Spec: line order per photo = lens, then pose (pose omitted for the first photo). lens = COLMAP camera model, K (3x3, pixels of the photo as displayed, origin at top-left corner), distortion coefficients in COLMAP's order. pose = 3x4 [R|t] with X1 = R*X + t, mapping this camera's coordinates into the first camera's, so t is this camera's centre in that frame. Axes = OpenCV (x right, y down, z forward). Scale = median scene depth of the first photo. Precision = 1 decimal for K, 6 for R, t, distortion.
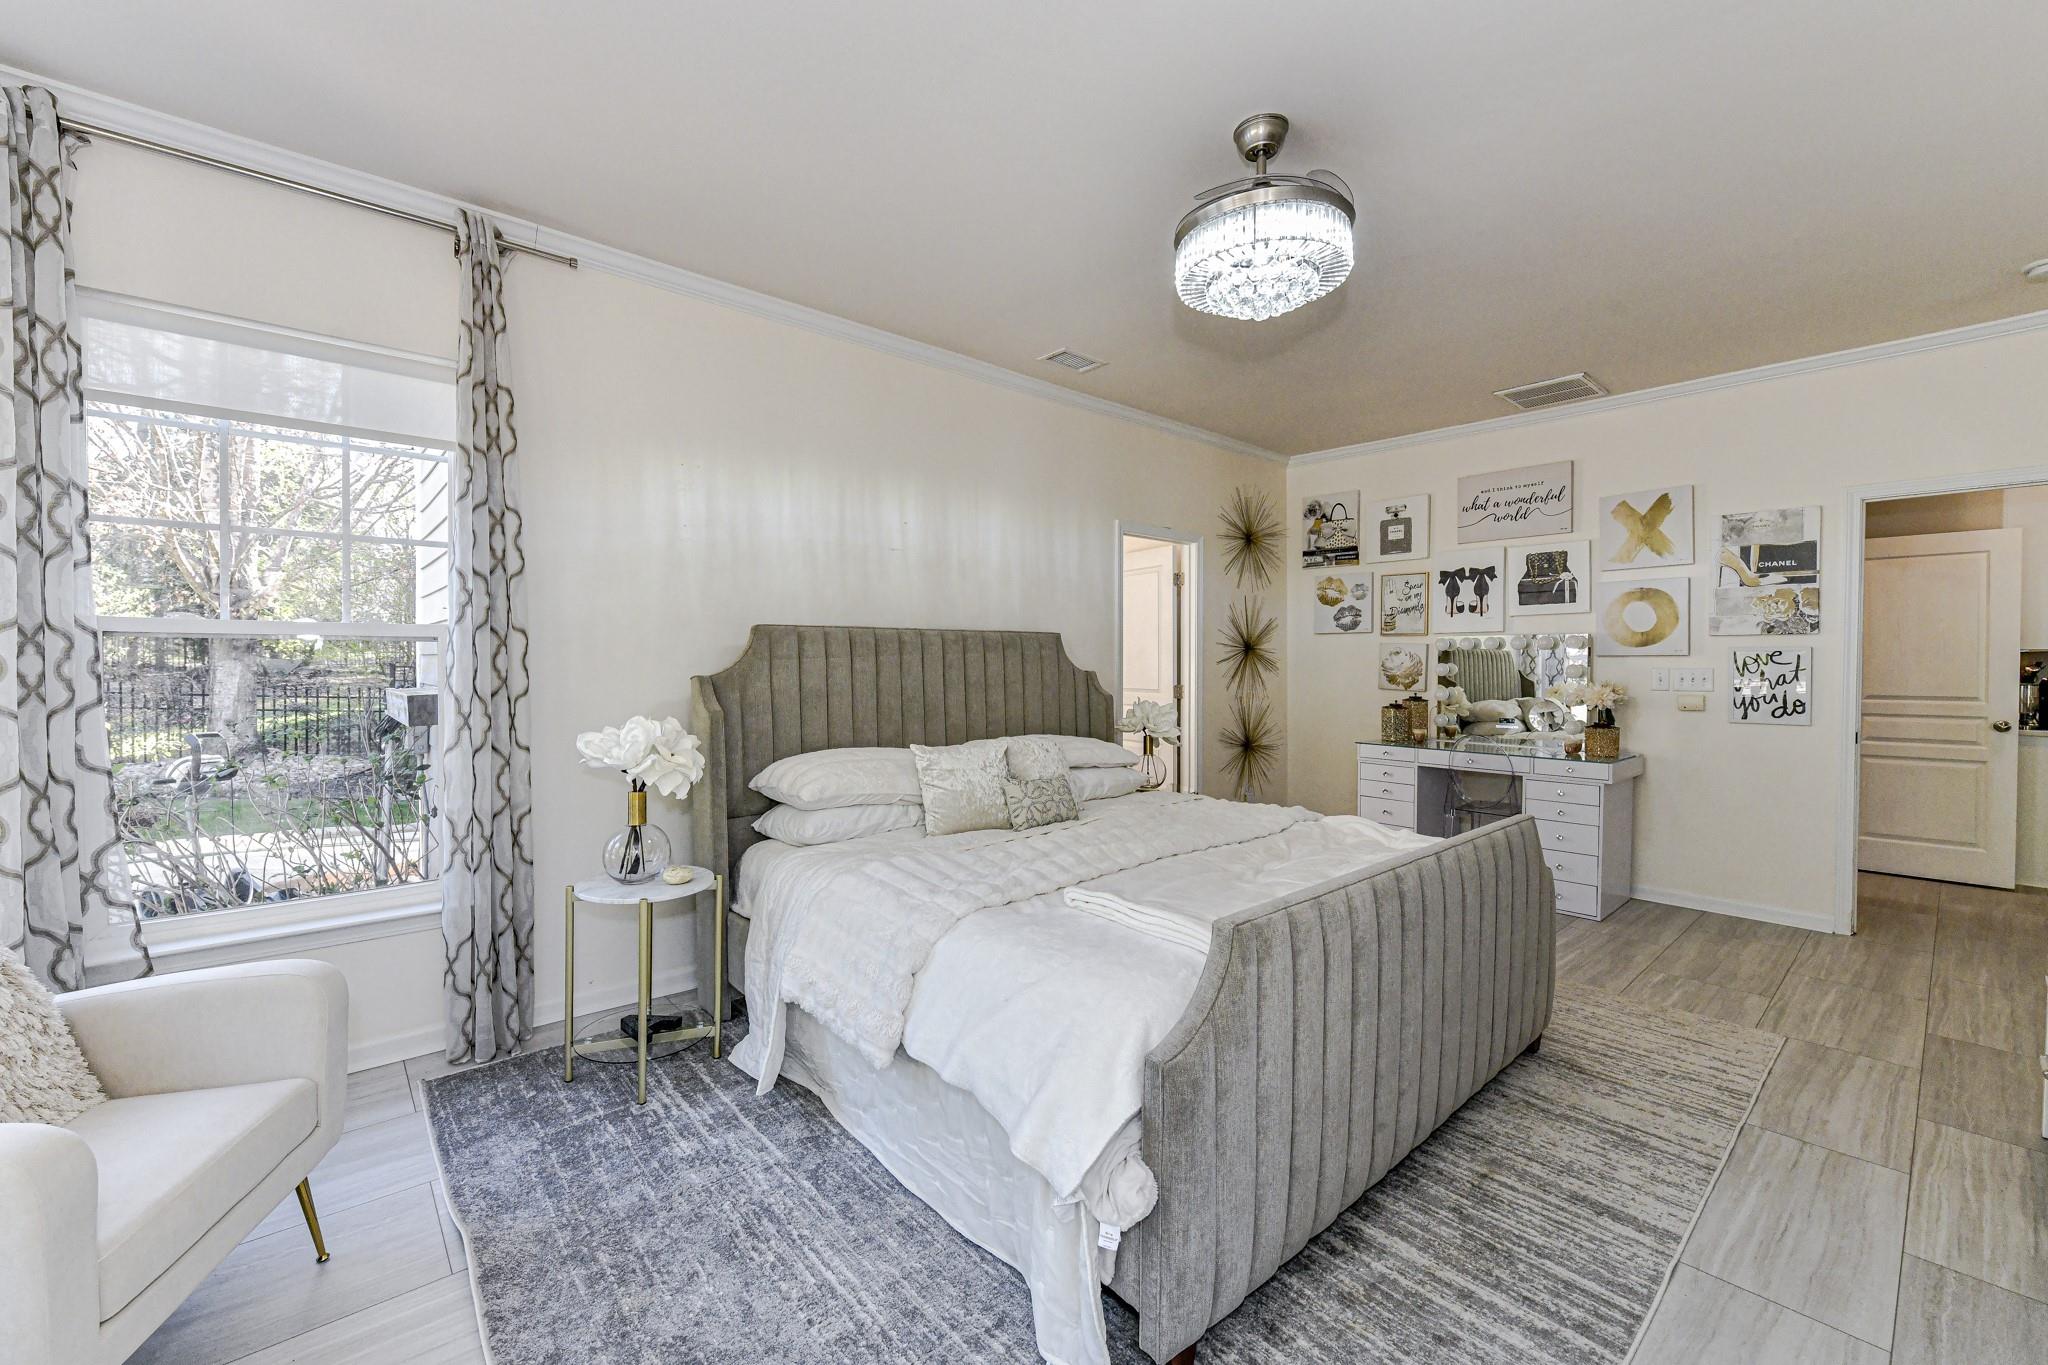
lens RADIAL K [[823.9, 0, 1017.6], [0, 823.9, 676.1], [0, 0, 1]] dist [-0.003250, -0.000478]
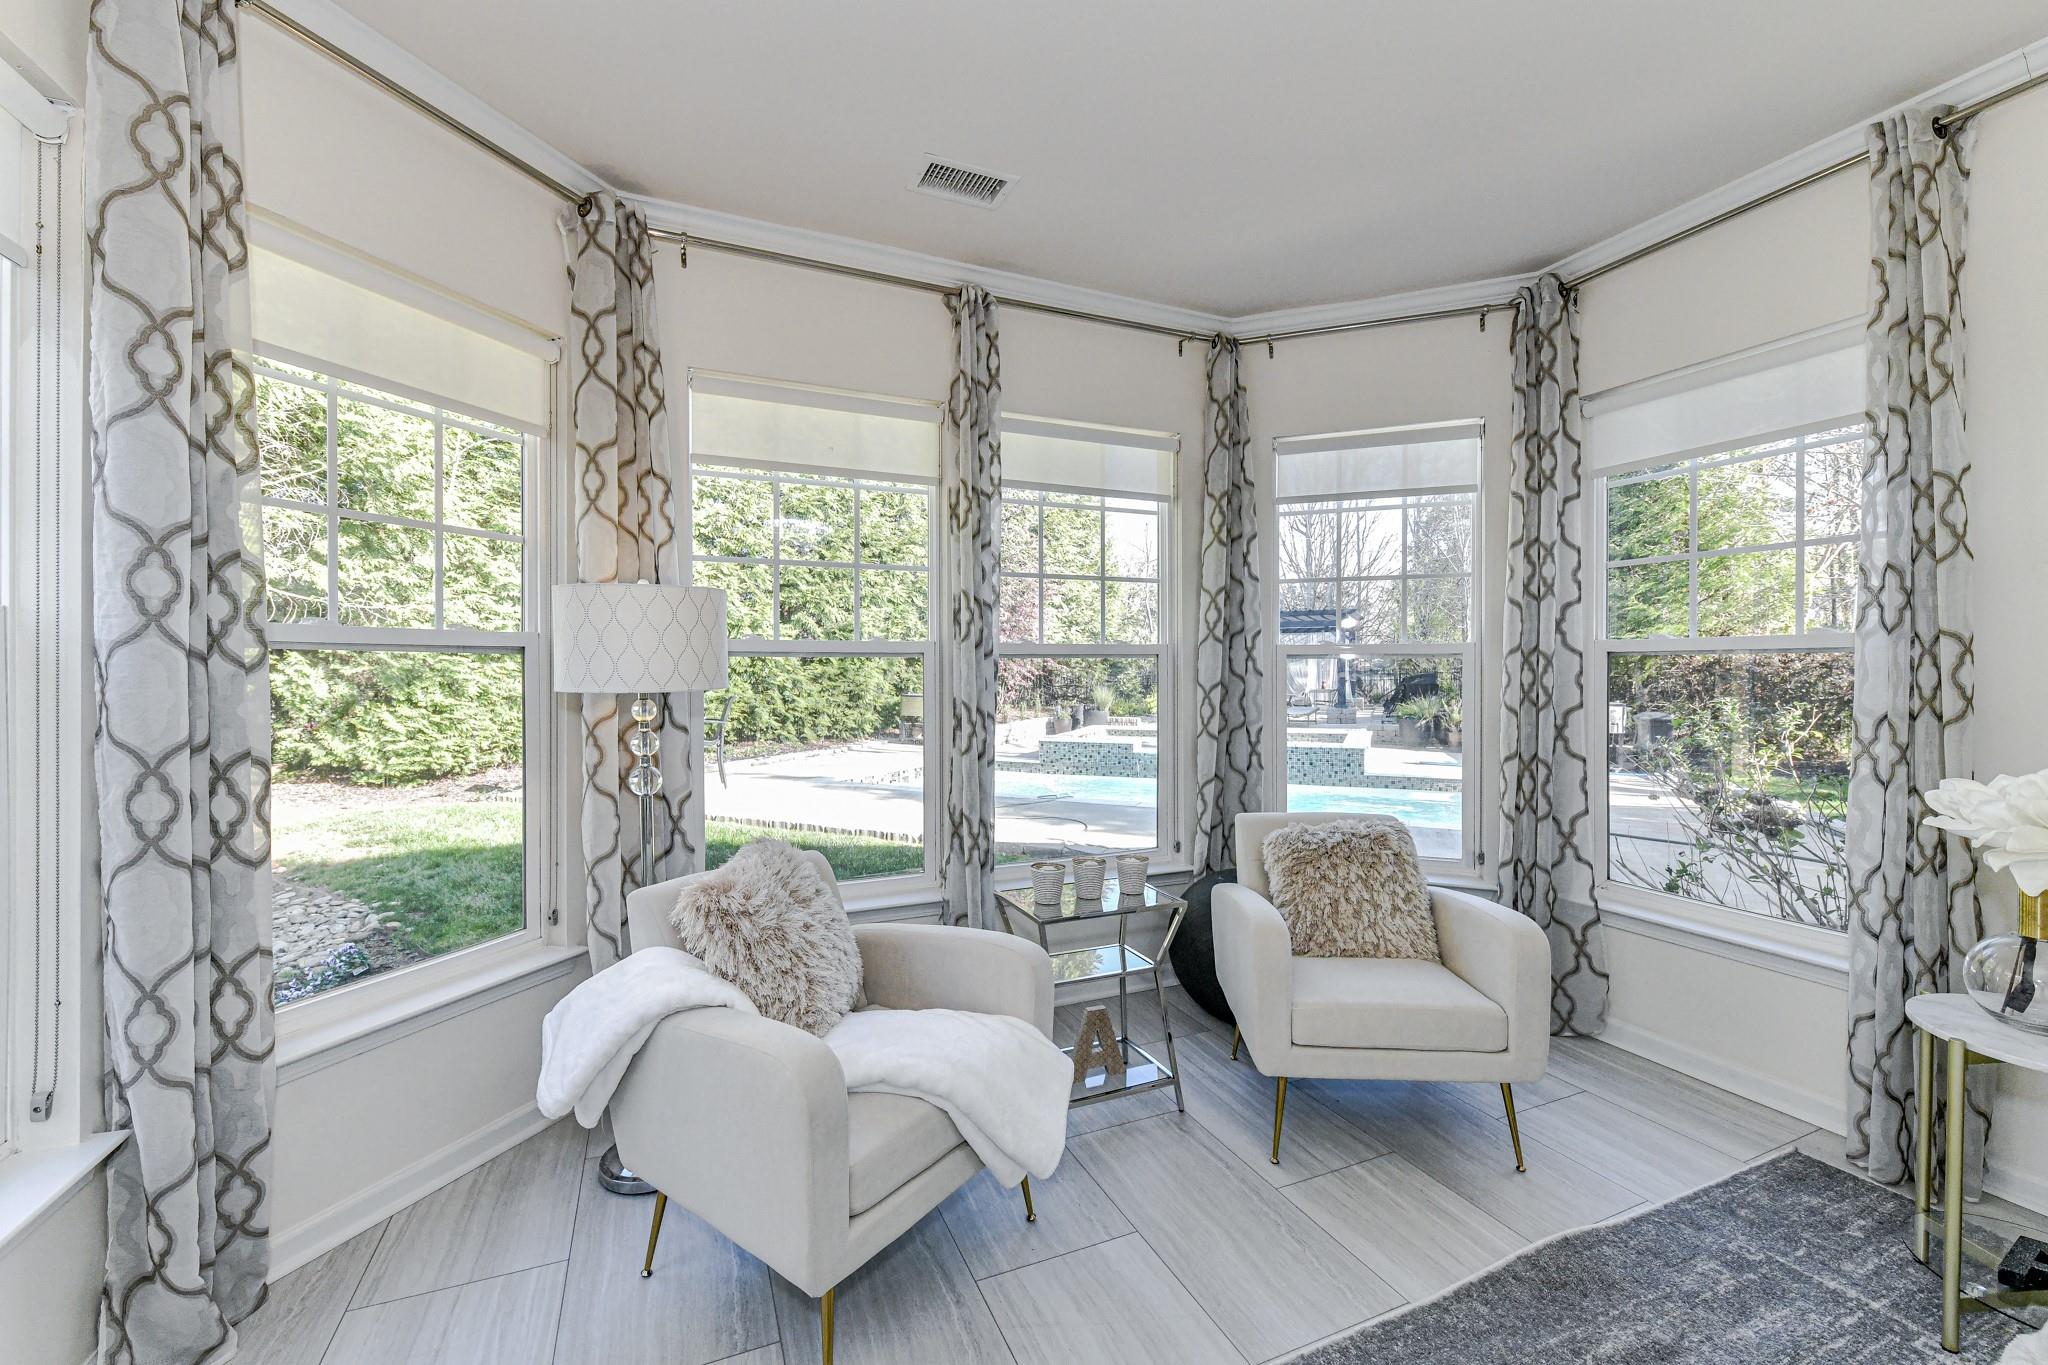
lens RADIAL K [[823.9, 0, 1017.6], [0, 823.9, 676.1], [0, 0, 1]] dist [-0.003250, -0.000478]
pose [[-0.305398, 0.004544, -0.952214, 0.351626], [-0.015674, 0.999829, 0.009798, -0.012281], [0.952096, 0.017917, -0.305274, 0.435680]]
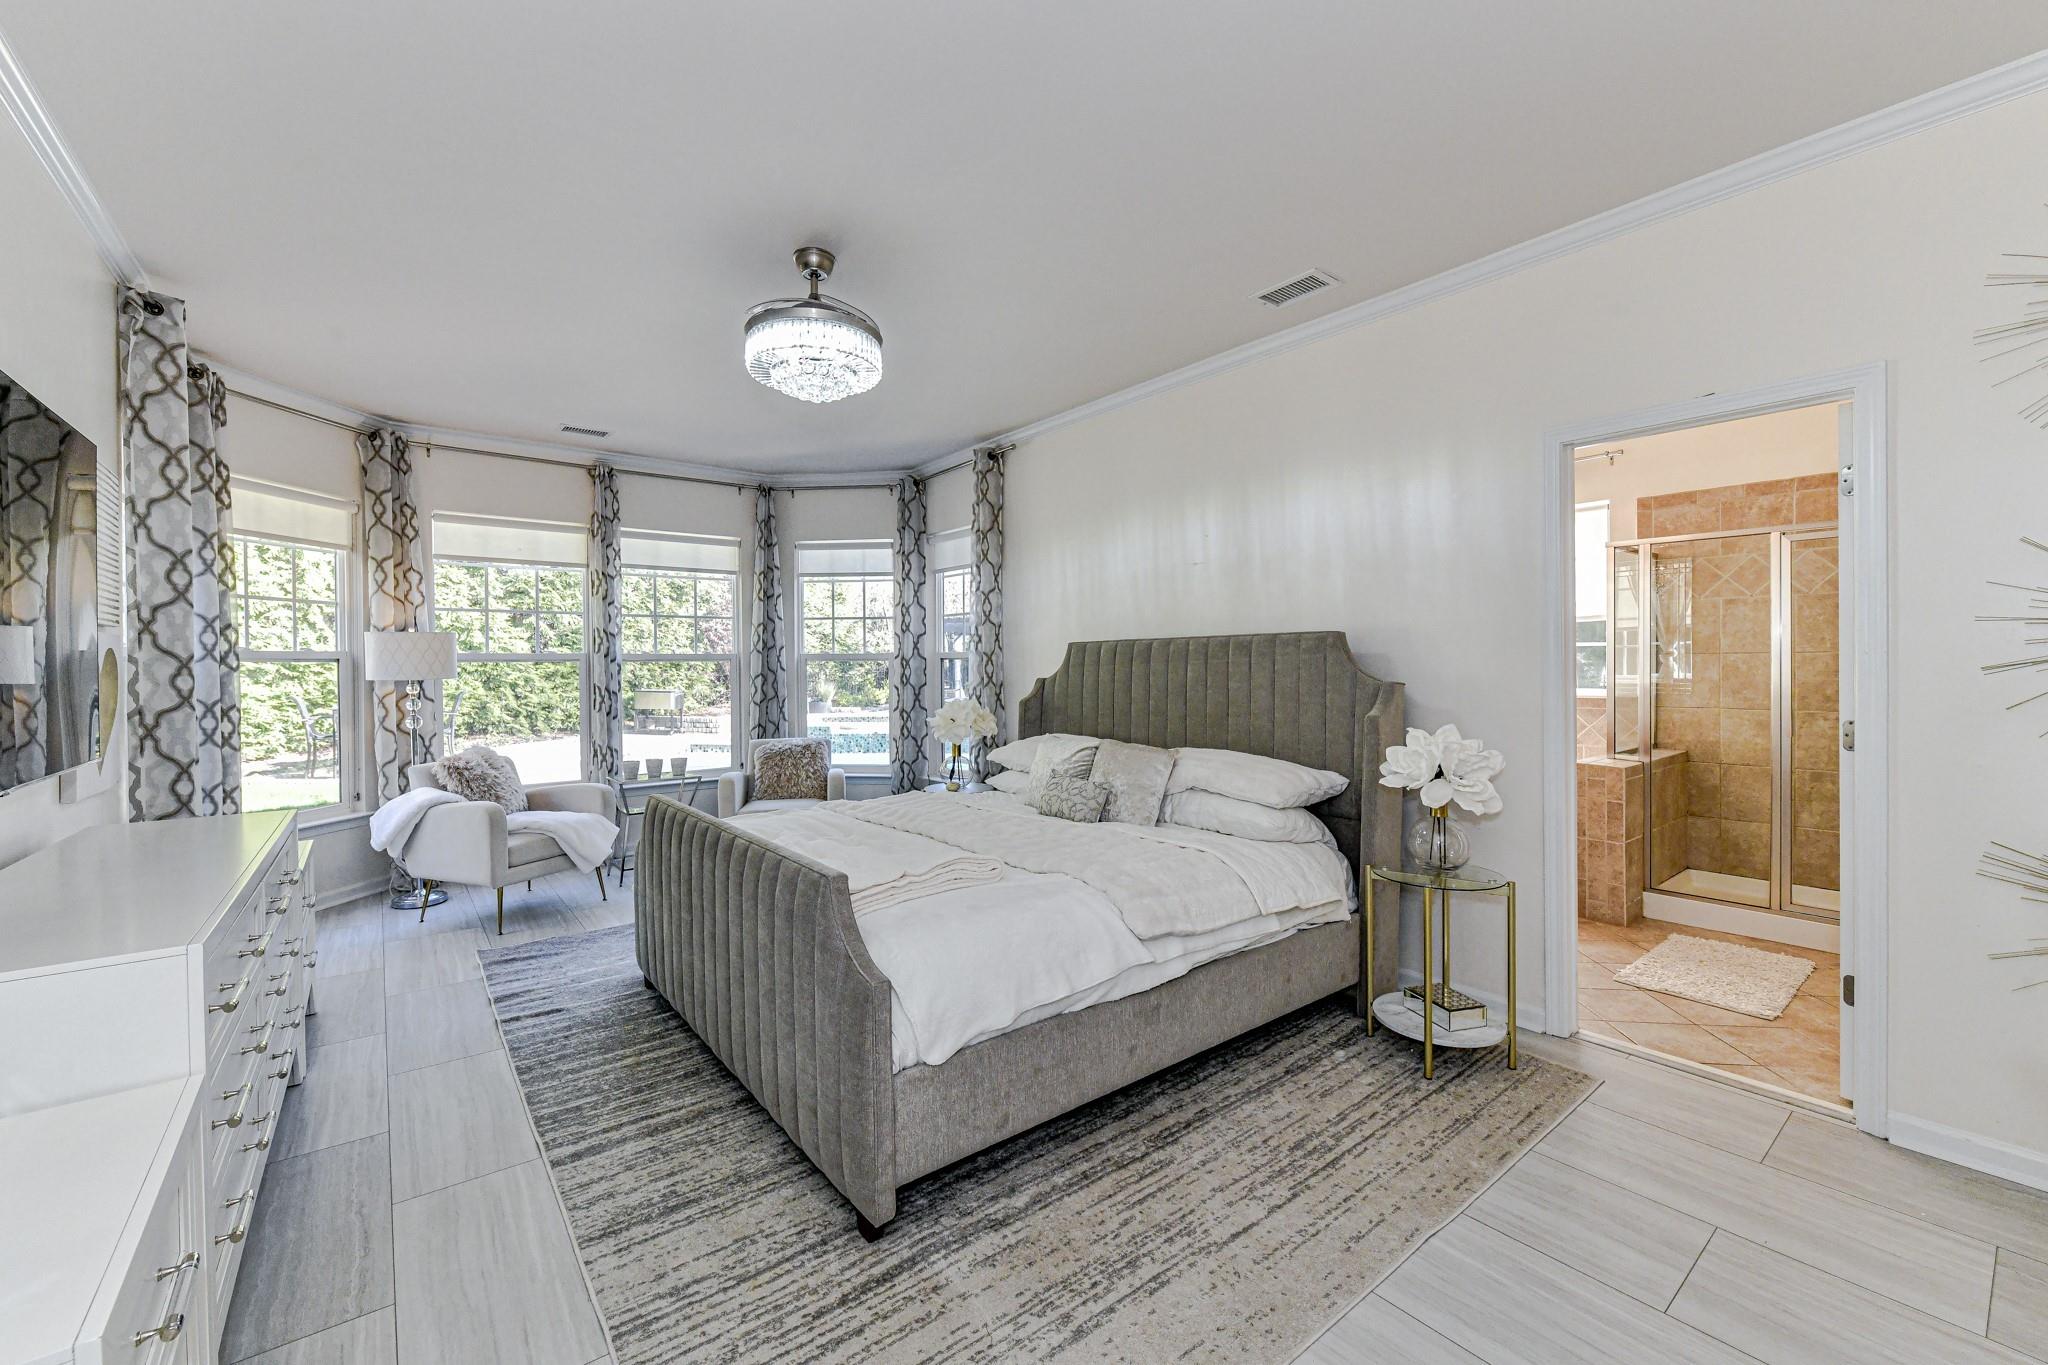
lens RADIAL K [[826.9, 0, 1023.0], [0, 826.9, 673.8], [0, 0, 1]] dist [-0.002165, -0.000116]
pose [[-0.048780, 0.007604, -0.998781, 1.347227], [-0.009802, 0.999919, 0.008091, -0.023007], [0.998761, 0.010184, -0.048702, 1.191875]]
